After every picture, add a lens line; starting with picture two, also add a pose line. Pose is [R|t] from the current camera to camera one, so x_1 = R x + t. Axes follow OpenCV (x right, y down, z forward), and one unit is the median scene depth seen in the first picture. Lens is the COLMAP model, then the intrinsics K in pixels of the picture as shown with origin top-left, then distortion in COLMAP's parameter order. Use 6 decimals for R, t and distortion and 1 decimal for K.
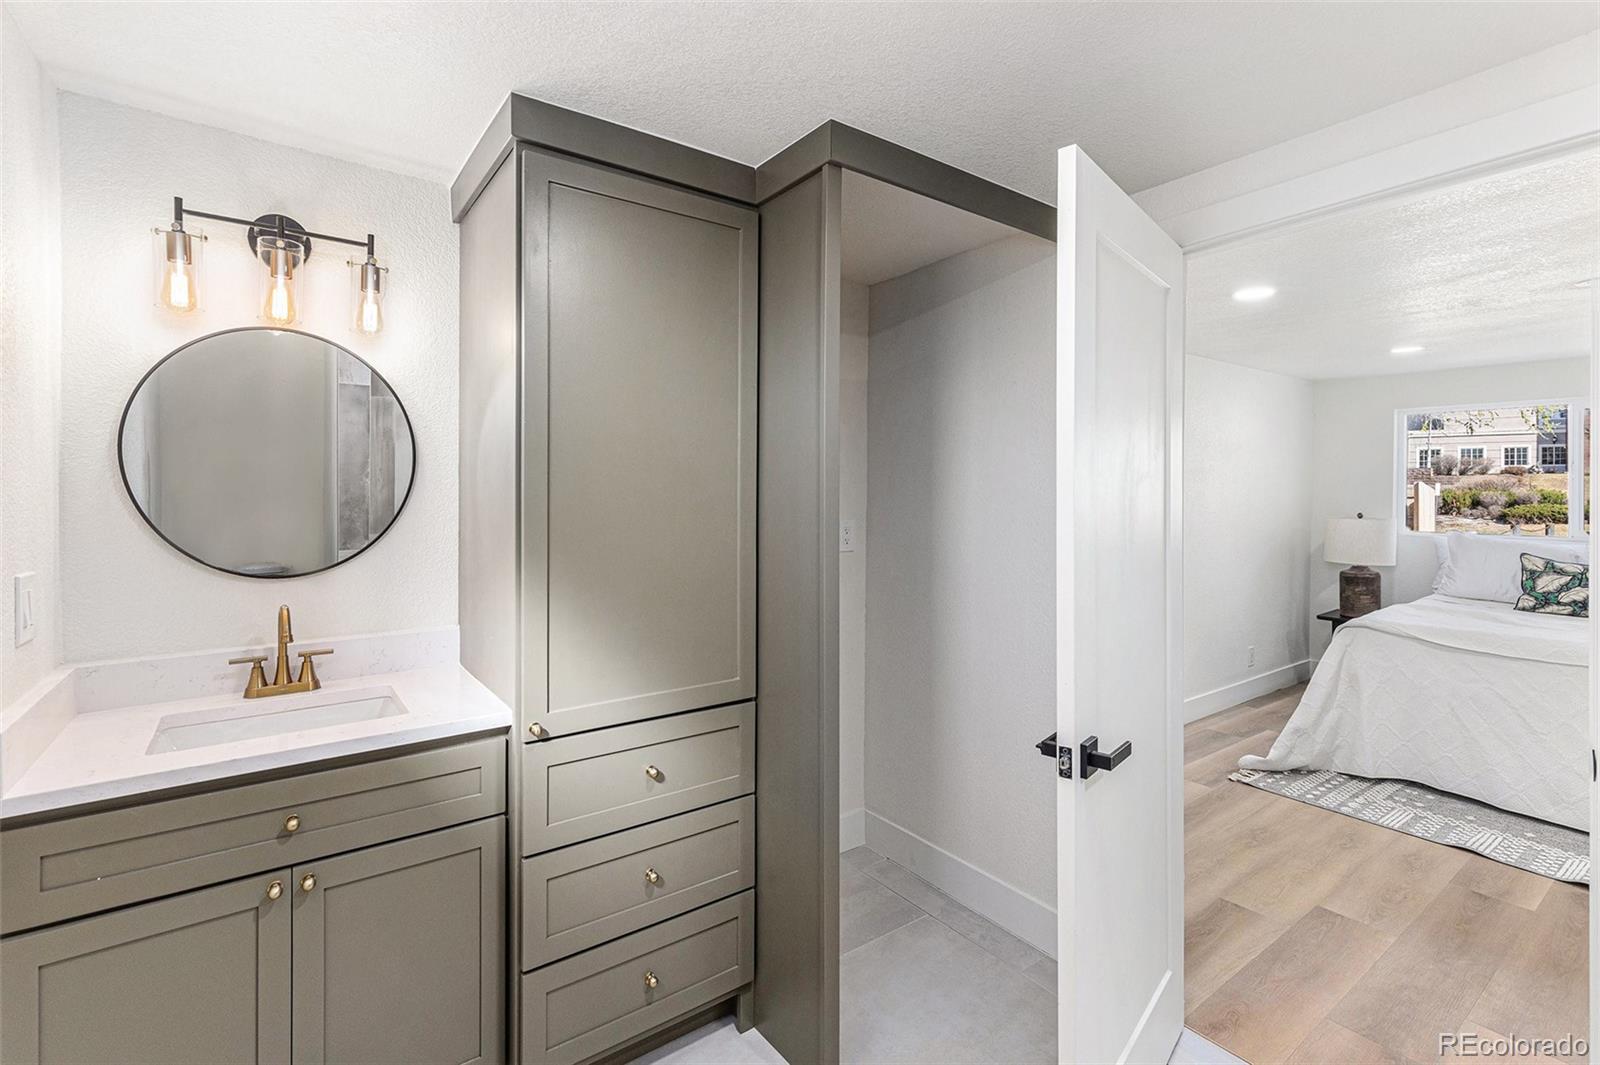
lens RADIAL K [[738.0, 0, 793.0], [0, 738.0, 500.4], [0, 0, 1]] dist [0.002379, -0.000152]
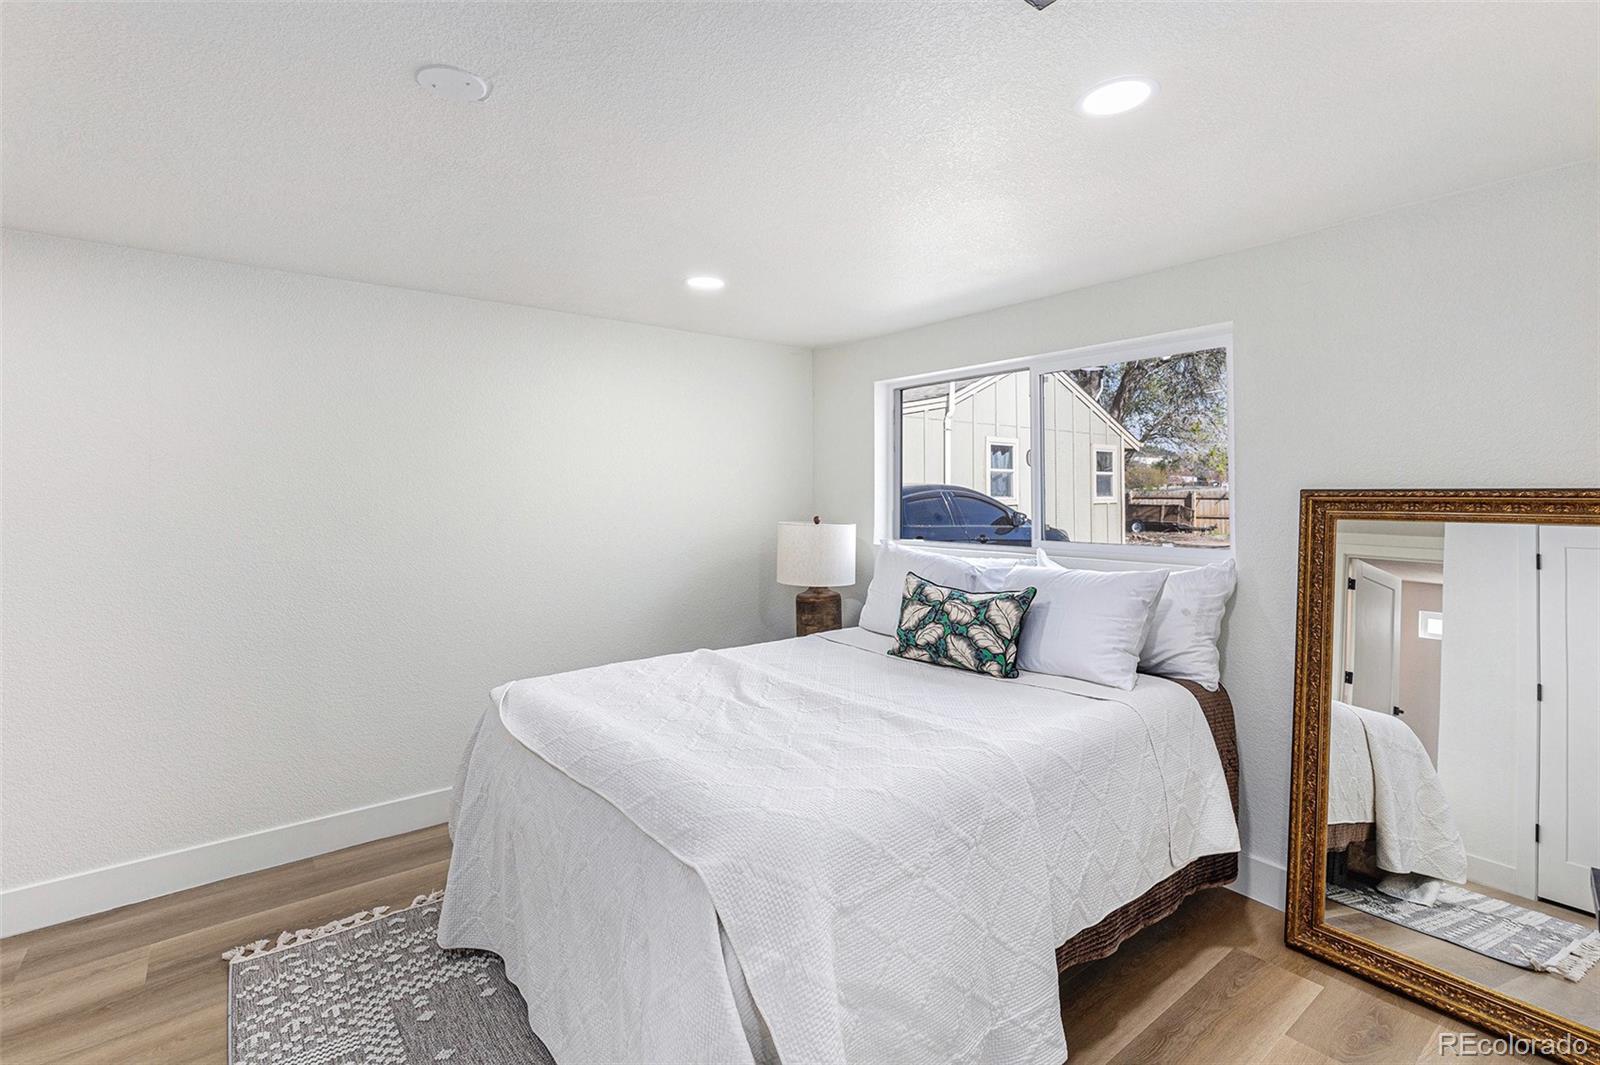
lens RADIAL K [[738.0, 0, 793.0], [0, 738.0, 500.4], [0, 0, 1]] dist [0.002379, -0.000152]
pose [[0.998566, -0.002080, 0.053500, 0.884814], [0.002585, 0.999953, -0.009367, 0.009640], [-0.053478, 0.009491, 0.998524, 0.318493]]
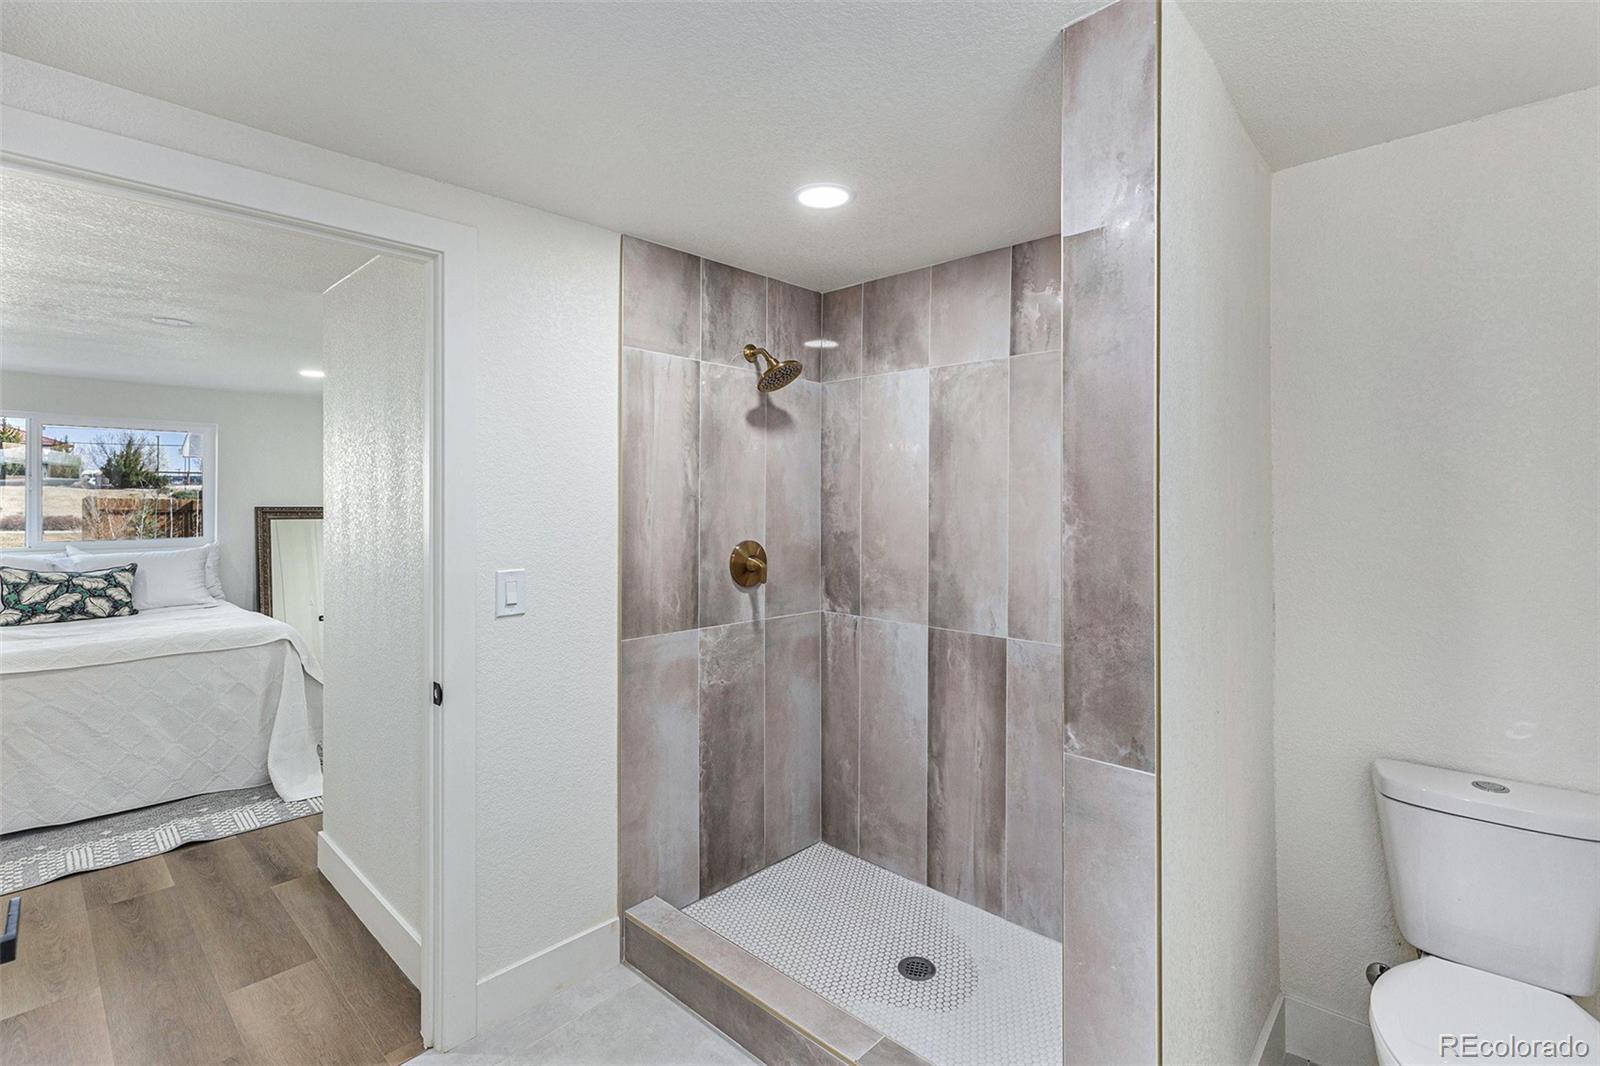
lens RADIAL K [[693.5, 0, 796.4], [0, 693.5, 504.6], [0, 0, 1]] dist [0.000416, 0.000009]
pose [[-0.192320, -0.002542, 0.981329, -0.106668], [0.011591, 0.999921, 0.004862, -0.002373], [-0.981264, 0.012309, -0.192276, 0.164683]]
